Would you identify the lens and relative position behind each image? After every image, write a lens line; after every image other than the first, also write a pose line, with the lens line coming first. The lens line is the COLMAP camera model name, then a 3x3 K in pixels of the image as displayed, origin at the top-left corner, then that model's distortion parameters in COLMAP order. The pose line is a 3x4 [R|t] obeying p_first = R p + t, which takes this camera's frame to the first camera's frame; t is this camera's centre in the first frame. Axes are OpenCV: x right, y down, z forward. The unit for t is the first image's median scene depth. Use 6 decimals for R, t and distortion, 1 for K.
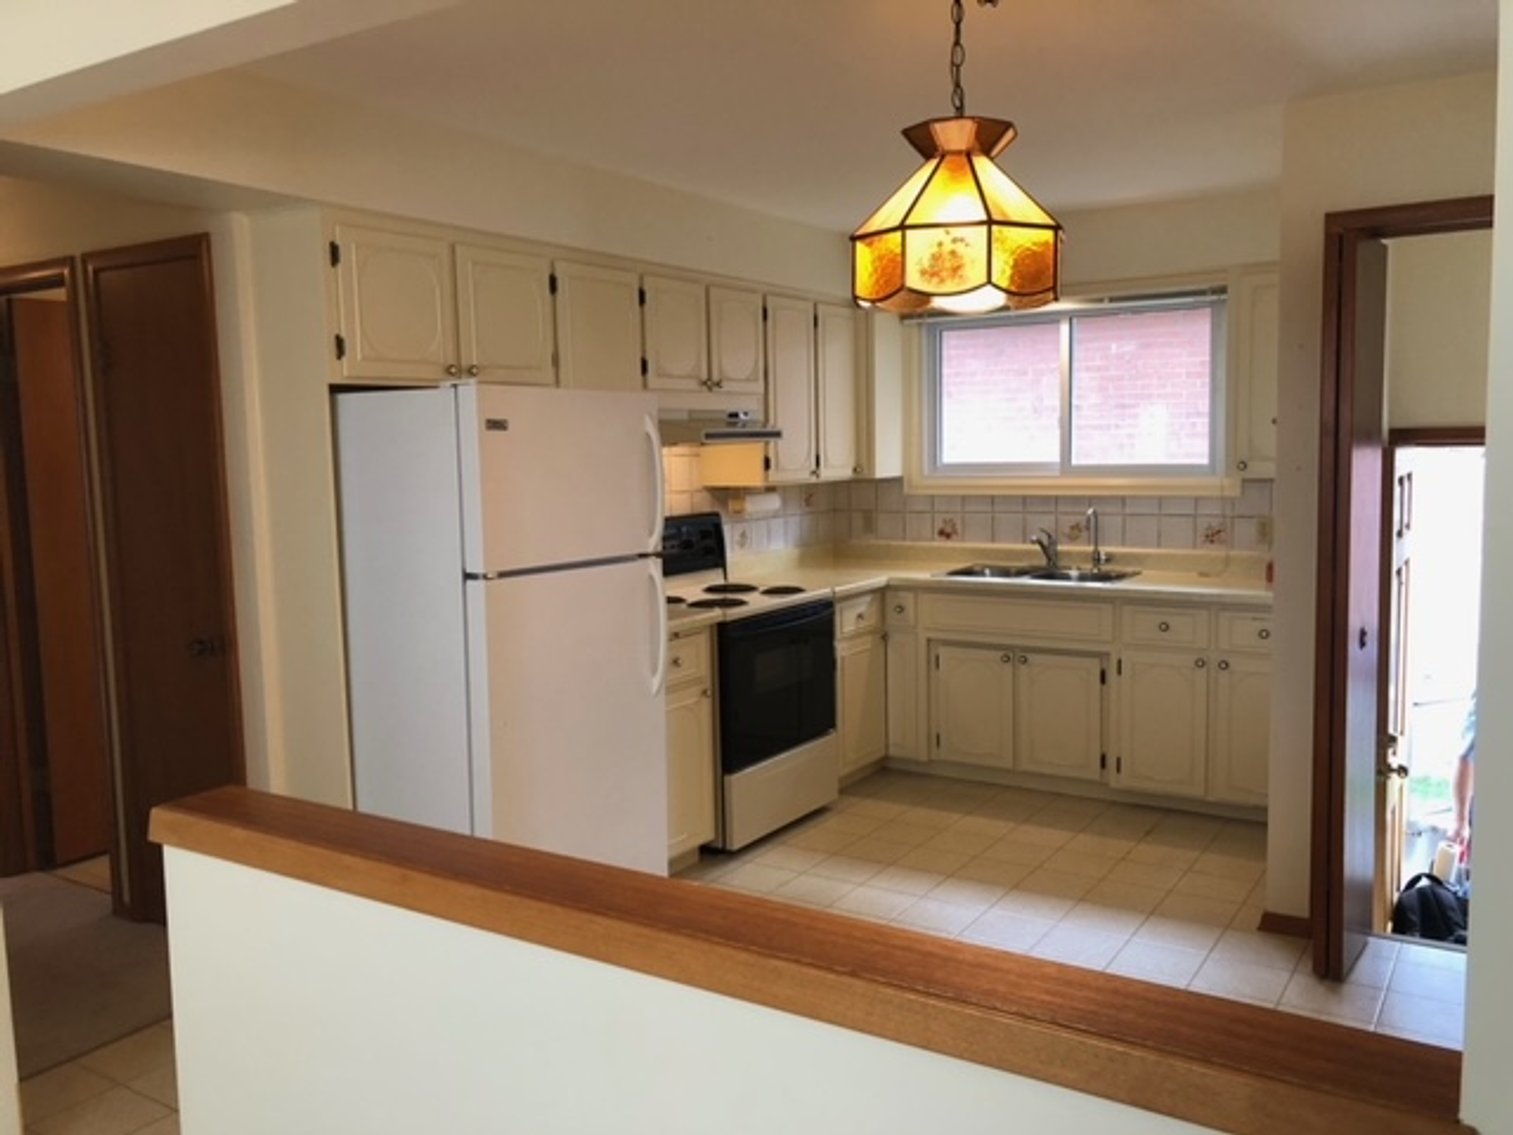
lens RADIAL K [[1239.3, 0, 750.9], [0, 1239.3, 565.2], [0, 0, 1]] dist [0.036832, -0.074542]
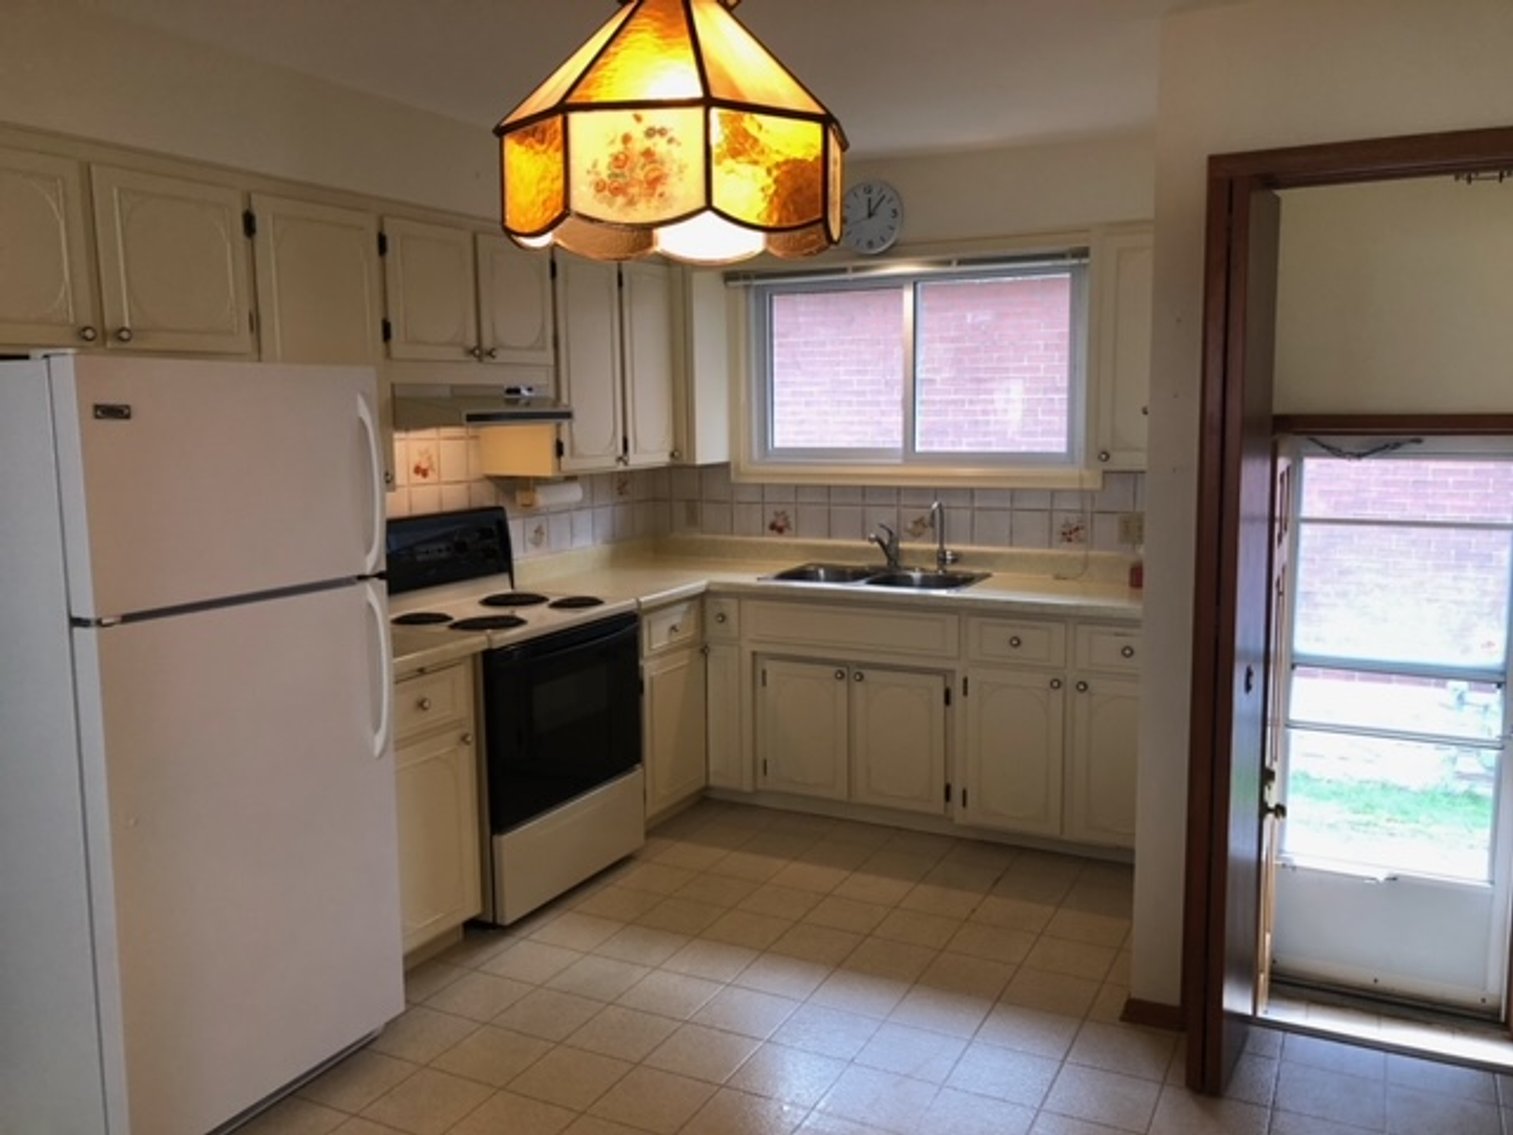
lens RADIAL K [[1239.3, 0, 751.9], [0, 1239.3, 570.2], [0, 0, 1]] dist [0.036832, -0.074542]
pose [[0.994448, -0.005100, 0.105105, 0.059174], [0.001715, 0.999477, 0.032278, -0.029634], [-0.105215, -0.031918, 0.993937, 0.162092]]
